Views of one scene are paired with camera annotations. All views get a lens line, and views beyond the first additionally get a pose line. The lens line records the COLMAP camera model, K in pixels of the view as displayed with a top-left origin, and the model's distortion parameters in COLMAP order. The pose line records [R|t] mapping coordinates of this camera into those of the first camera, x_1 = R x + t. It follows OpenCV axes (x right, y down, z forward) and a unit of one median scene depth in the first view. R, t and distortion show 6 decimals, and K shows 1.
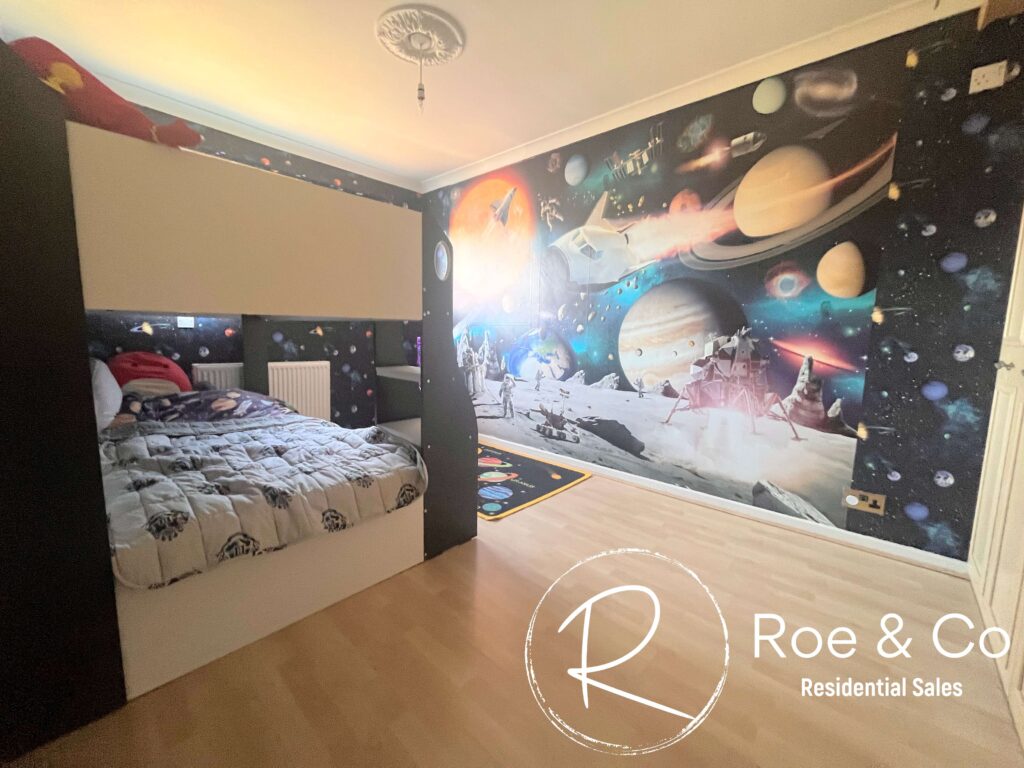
lens RADIAL K [[414.2, 0, 509.8], [0, 414.2, 380.8], [0, 0, 1]] dist [-0.004466, -0.000168]
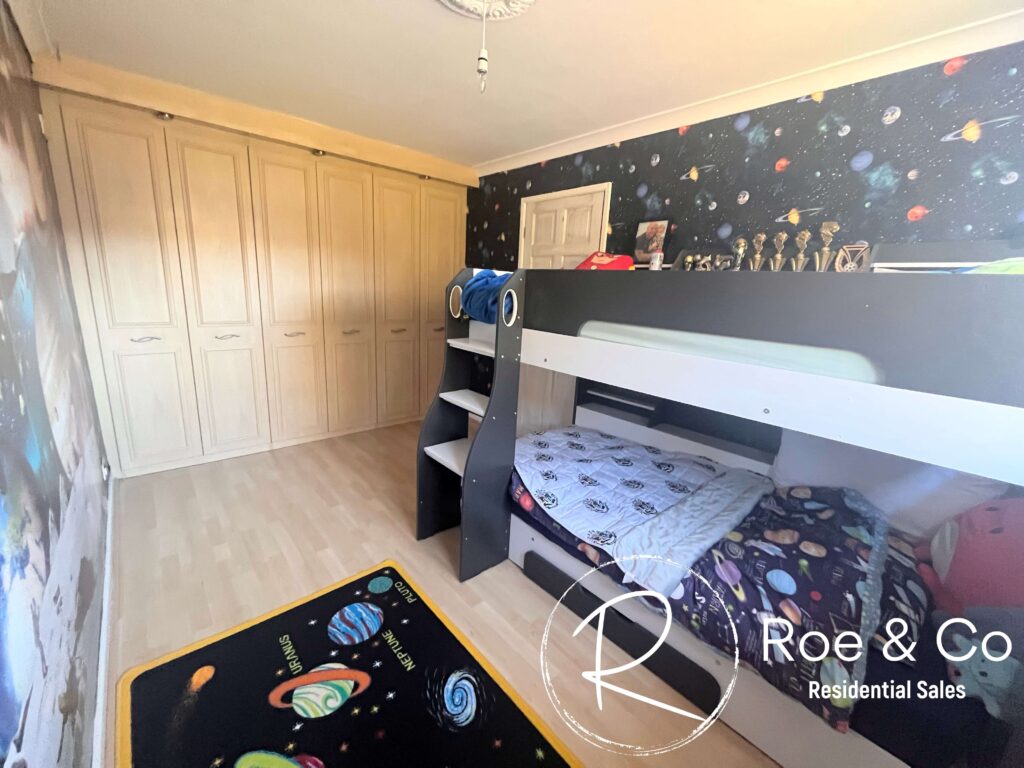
lens RADIAL K [[414.2, 0, 513.2], [0, 414.2, 382.3], [0, 0, 1]] dist [-0.004466, -0.000168]
pose [[-0.993810, -0.090092, 0.065007, -0.278646], [-0.063179, 0.939620, 0.336338, -0.312531], [-0.091383, 0.330149, -0.939495, 1.406079]]
